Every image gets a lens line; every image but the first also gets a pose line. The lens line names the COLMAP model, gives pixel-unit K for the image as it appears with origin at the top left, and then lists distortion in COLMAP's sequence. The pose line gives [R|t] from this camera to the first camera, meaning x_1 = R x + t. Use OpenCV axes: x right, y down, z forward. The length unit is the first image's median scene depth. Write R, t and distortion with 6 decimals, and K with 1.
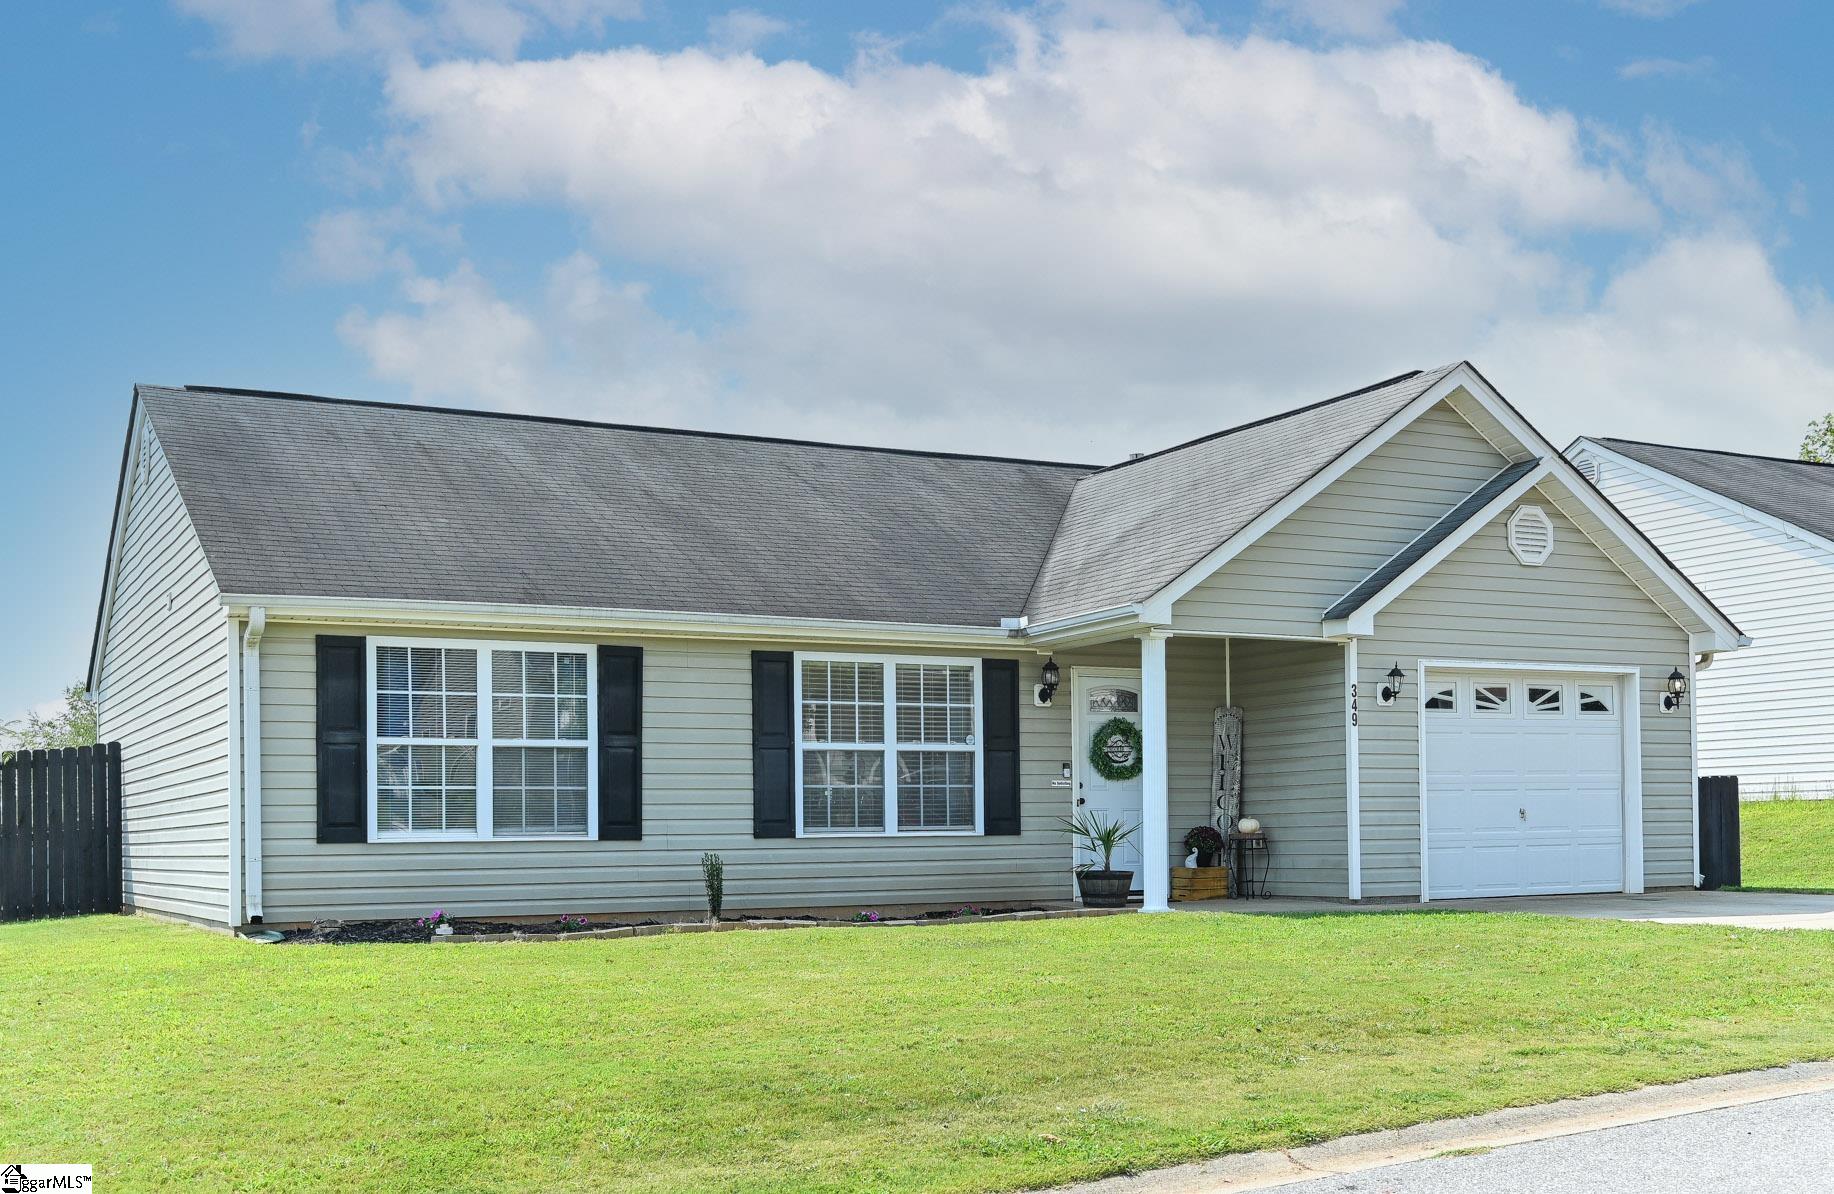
lens RADIAL K [[1272.5, 0, 917.4], [0, 1272.5, 601.9], [0, 0, 1]] dist [-0.020776, -0.002092]
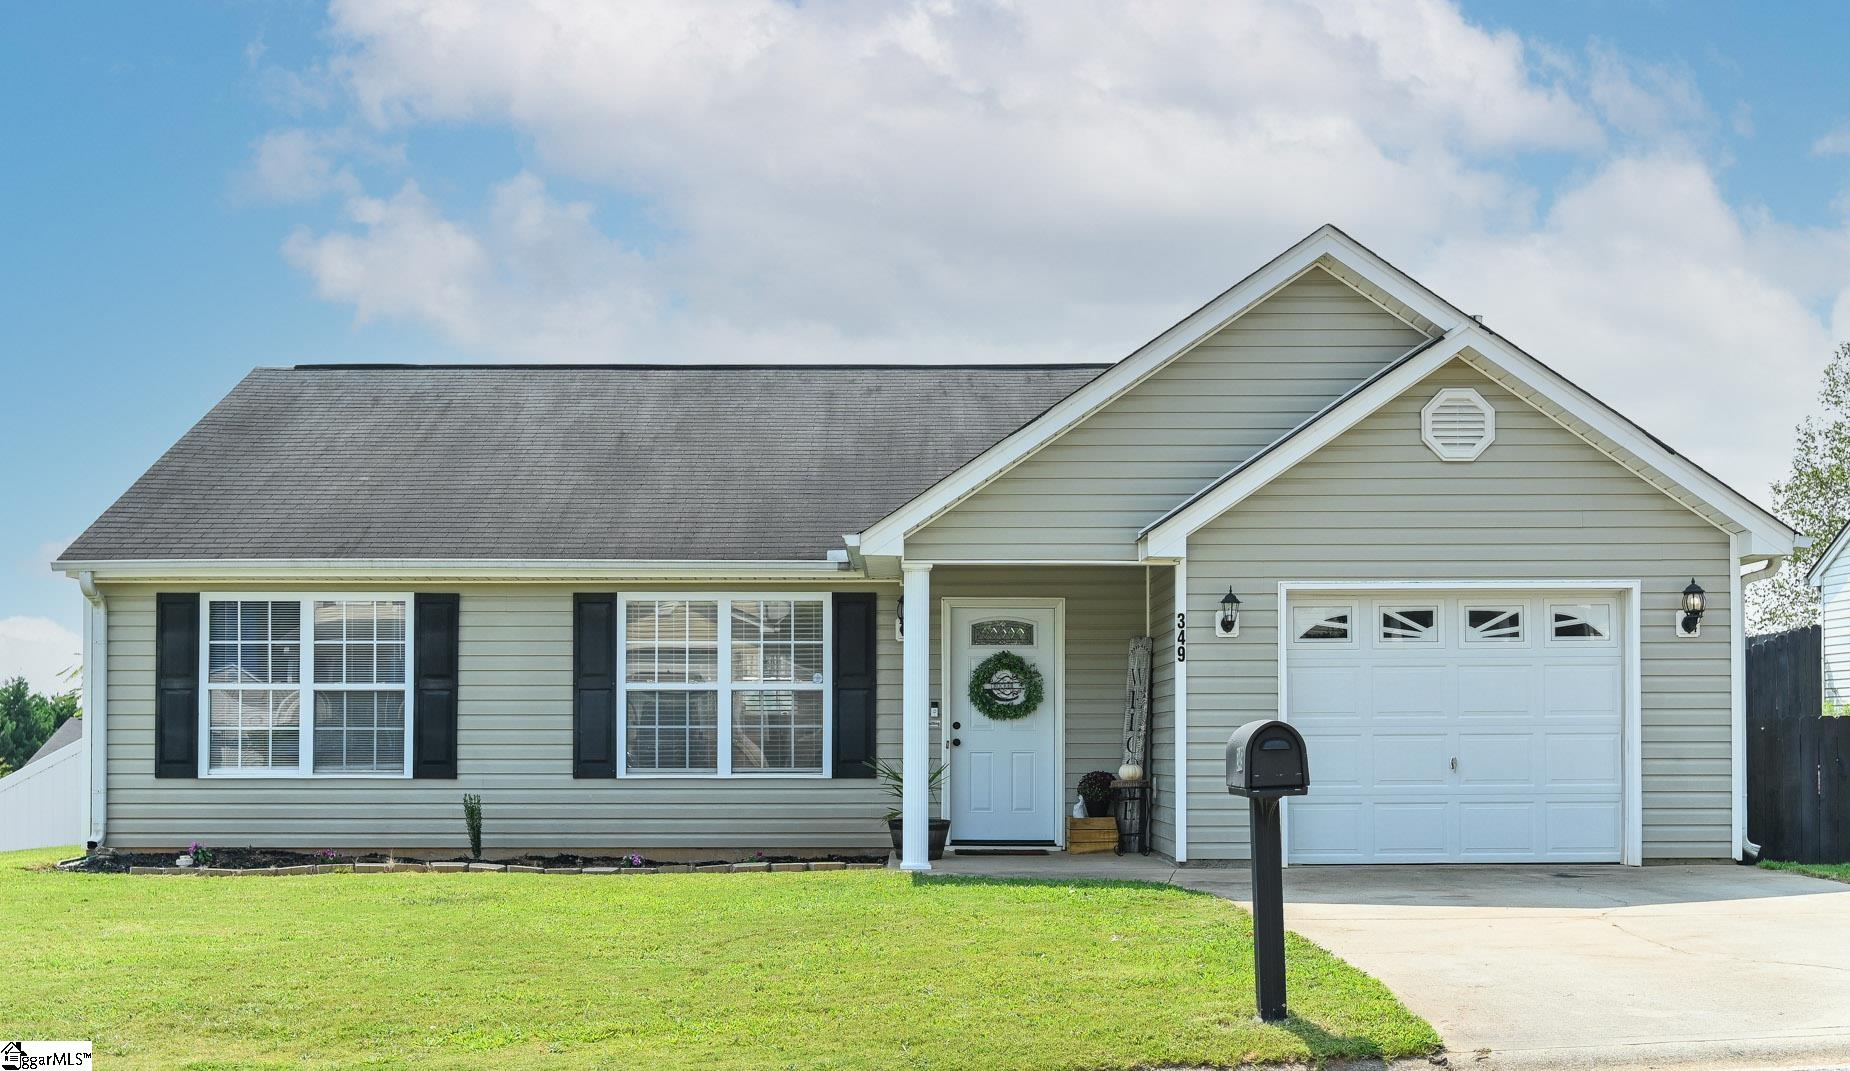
lens RADIAL K [[1301.6, 0, 927.2], [0, 1301.6, 528.5], [0, 0, 1]] dist [-0.023506, 0.012331]
pose [[0.949638, -0.042113, -0.310507, 0.448119], [0.044549, 0.999007, 0.000755, -0.001273], [0.310167, -0.014550, 0.950571, 0.100866]]
